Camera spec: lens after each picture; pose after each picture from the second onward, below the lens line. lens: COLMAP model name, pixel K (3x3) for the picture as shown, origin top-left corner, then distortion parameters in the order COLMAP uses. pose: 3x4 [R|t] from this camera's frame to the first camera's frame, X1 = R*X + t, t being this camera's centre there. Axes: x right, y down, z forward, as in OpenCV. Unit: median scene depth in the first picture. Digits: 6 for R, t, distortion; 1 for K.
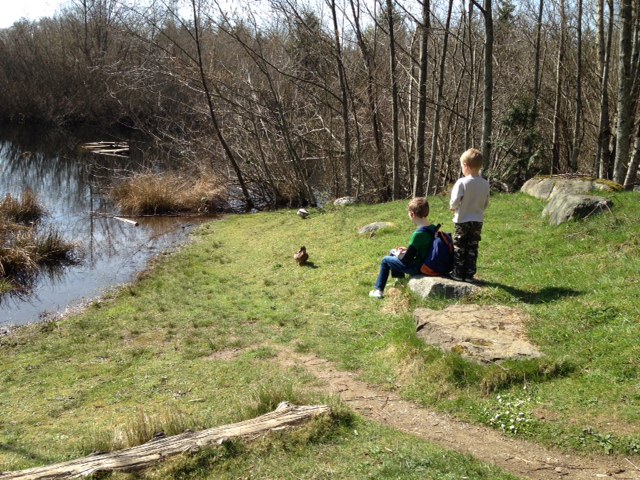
lens RADIAL K [[613.7, 0, 320.0], [0, 613.7, 240.0], [0, 0, 1]] dist [0.259720, -0.364281]
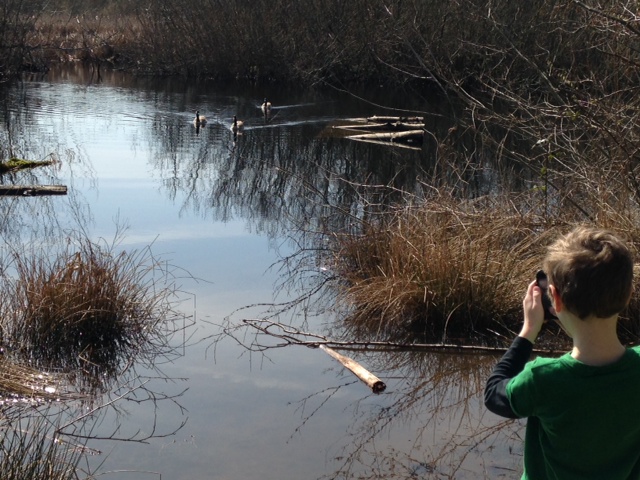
lens RADIAL K [[1143.5, 0, 320.0], [0, 1143.5, 240.0], [0, 0, 1]] dist [0.019464, 0.021978]
pose [[0.920323, 0.044988, -0.388564, -0.052171], [-0.063657, 0.997347, -0.035299, -0.034571], [0.385945, 0.057222, 0.920745, 0.230478]]
